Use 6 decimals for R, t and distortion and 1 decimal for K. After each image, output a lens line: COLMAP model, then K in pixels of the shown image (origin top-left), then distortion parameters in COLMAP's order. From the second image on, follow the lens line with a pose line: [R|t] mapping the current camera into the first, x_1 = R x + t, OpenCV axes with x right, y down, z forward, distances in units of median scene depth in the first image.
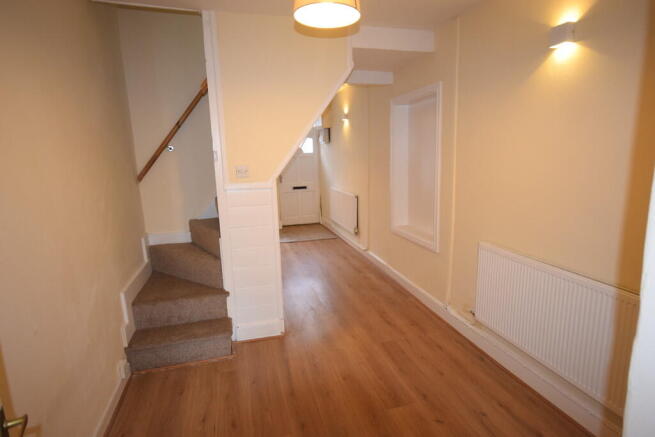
lens RADIAL K [[355.3, 0, 328.0], [0, 355.3, 218.3], [0, 0, 1]] dist [0.002296, 0.000087]
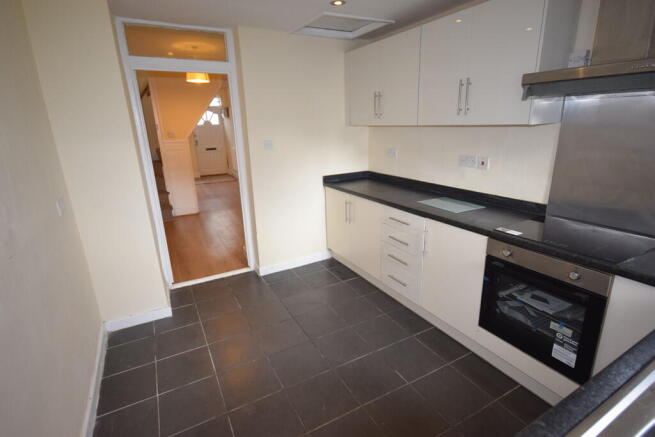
lens RADIAL K [[327.4, 0, 329.0], [0, 327.4, 217.6], [0, 0, 1]] dist [-0.002496, -0.000257]
pose [[0.974031, -0.061626, 0.217866, 0.087939], [0.040173, 0.994017, 0.101567, 0.082280], [-0.222821, -0.090177, 0.970680, -0.459059]]
